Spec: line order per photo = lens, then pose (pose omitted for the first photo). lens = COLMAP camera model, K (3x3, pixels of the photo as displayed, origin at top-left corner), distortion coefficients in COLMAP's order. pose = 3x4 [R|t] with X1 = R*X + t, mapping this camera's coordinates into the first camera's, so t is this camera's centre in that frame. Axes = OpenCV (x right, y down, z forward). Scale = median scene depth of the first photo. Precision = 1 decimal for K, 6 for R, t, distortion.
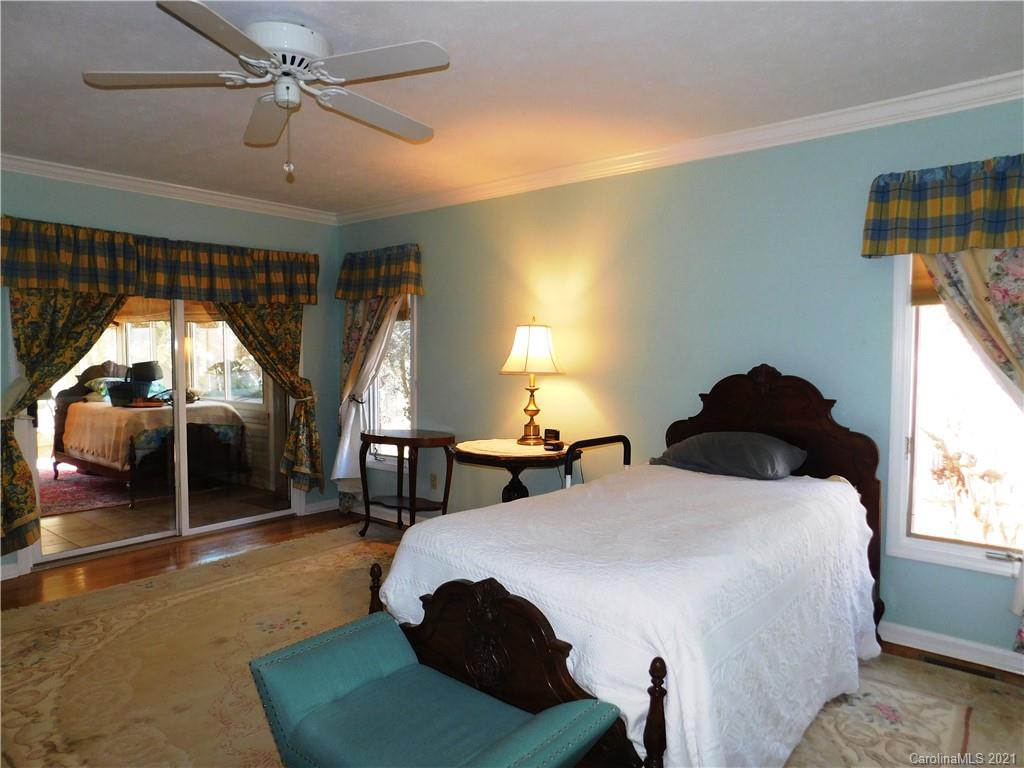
lens RADIAL K [[677.7, 0, 506.9], [0, 677.7, 384.5], [0, 0, 1]] dist [-0.058254, 0.049362]
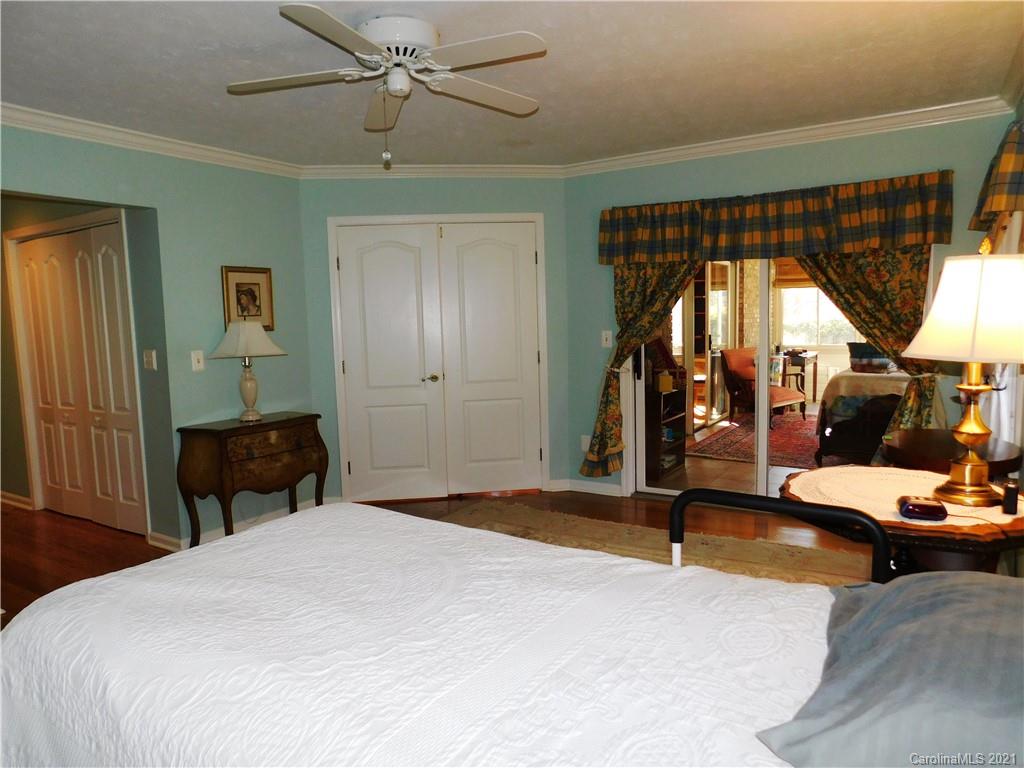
lens RADIAL K [[677.7, 0, 506.9], [0, 677.7, 384.5], [0, 0, 1]] dist [-0.058254, 0.049362]
pose [[0.136611, 0.095514, -0.986009, 0.453745], [-0.022519, 0.995383, 0.093303, -0.034464], [0.990369, 0.009457, 0.138132, 0.584720]]
